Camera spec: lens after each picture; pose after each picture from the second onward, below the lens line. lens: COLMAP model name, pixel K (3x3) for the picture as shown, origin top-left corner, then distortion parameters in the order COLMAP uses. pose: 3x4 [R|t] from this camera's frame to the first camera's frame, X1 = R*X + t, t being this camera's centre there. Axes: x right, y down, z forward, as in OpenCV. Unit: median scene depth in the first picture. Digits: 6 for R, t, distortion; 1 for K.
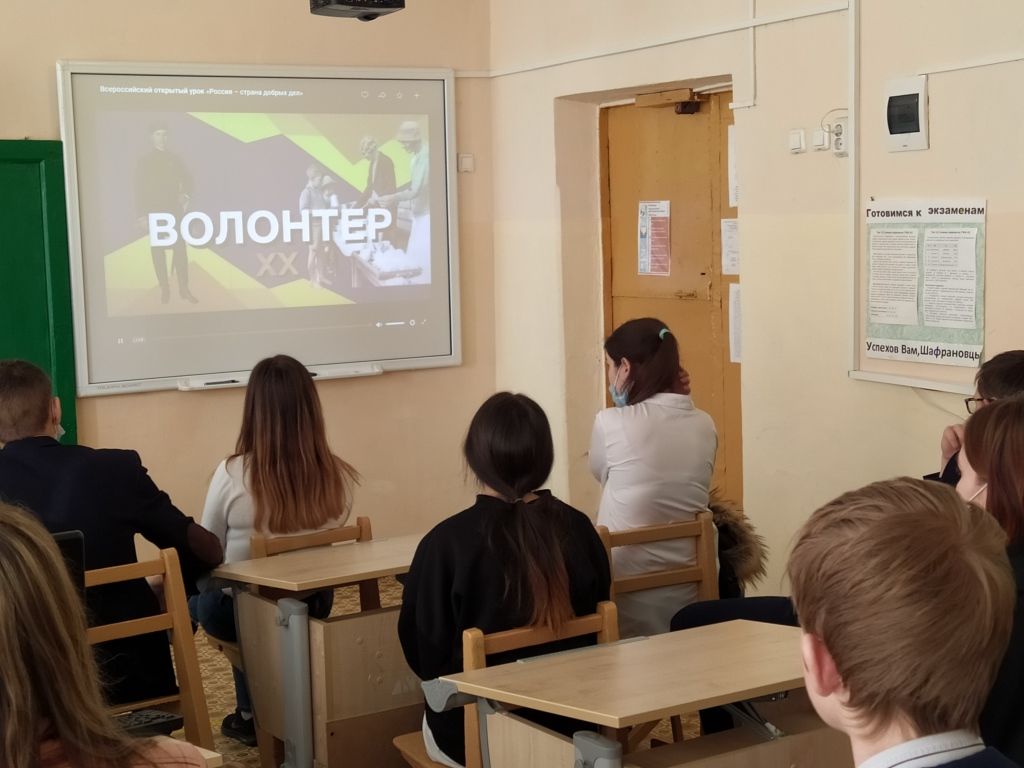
lens RADIAL K [[1471.3, 0, 512.0], [0, 1471.3, 384.0], [0, 0, 1]] dist [-0.013966, -0.047666]
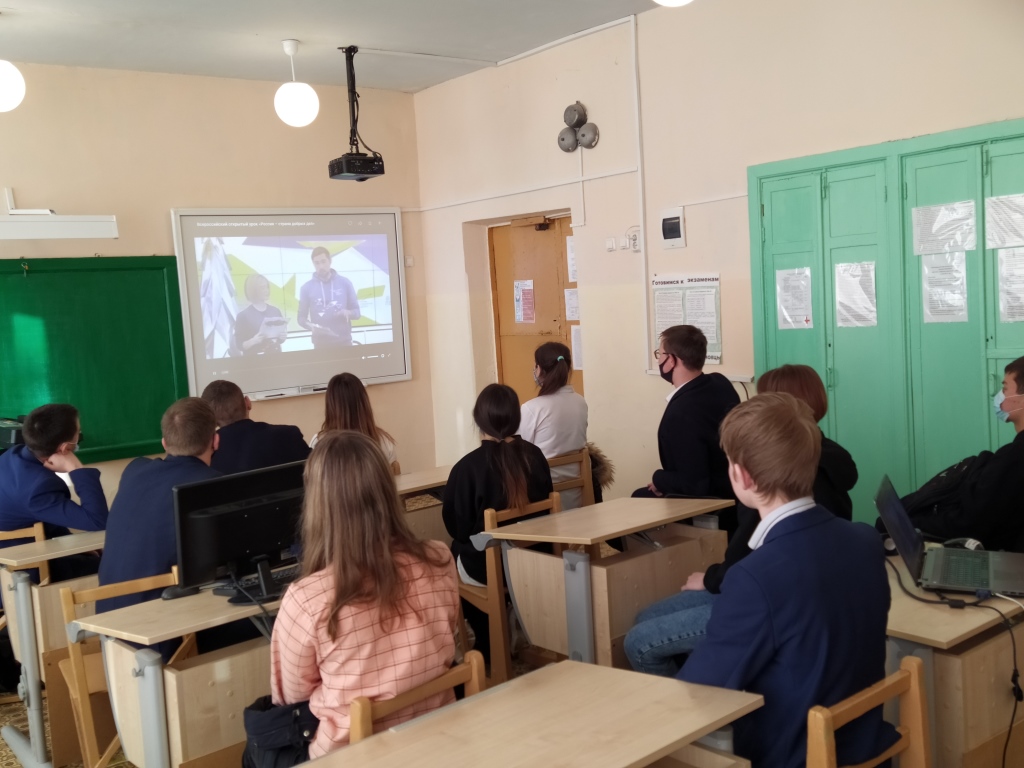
lens RADIAL K [[906.7, 0, 512.0], [0, 906.7, 384.0], [0, 0, 1]] dist [-0.001960, -0.004143]
pose [[0.991286, -0.046801, 0.123131, -0.066289], [0.048215, 0.998801, -0.008527, 0.008804], [-0.122585, 0.014389, 0.992354, -0.079909]]
